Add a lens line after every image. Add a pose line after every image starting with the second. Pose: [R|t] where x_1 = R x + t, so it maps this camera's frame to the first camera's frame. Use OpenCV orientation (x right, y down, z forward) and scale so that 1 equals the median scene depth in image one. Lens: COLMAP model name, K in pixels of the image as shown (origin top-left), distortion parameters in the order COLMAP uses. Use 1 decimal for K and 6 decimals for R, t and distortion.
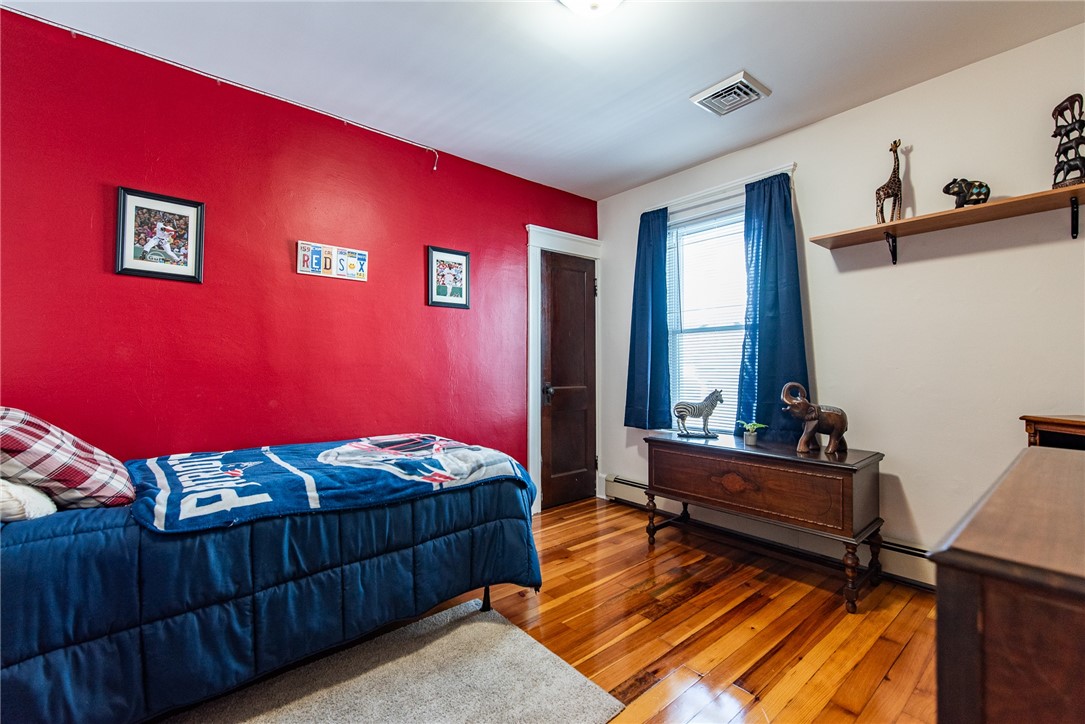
lens RADIAL K [[464.9, 0, 540.8], [0, 464.9, 357.9], [0, 0, 1]] dist [0.000013, -0.000581]
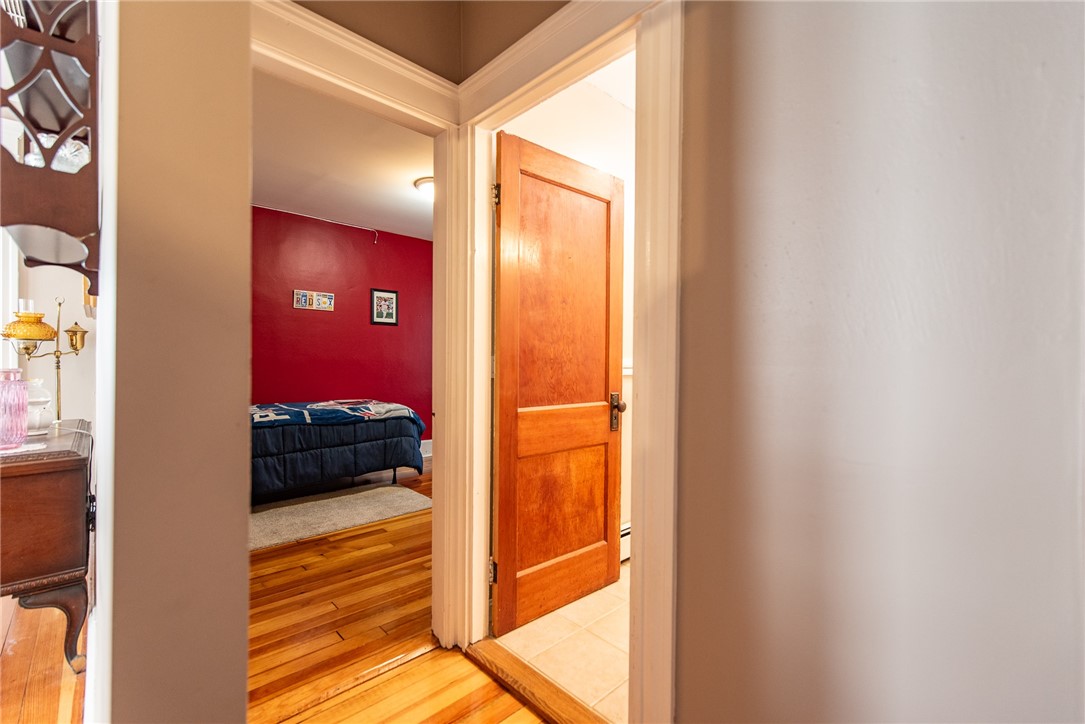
lens RADIAL K [[464.9, 0, 543.7], [0, 464.9, 365.2], [0, 0, 1]] dist [0.000013, -0.000581]
pose [[0.998041, 0.012296, 0.061345, 0.425662], [-0.014034, 0.999510, 0.027984, -0.030895], [-0.060971, -0.028790, 0.997724, -1.094855]]
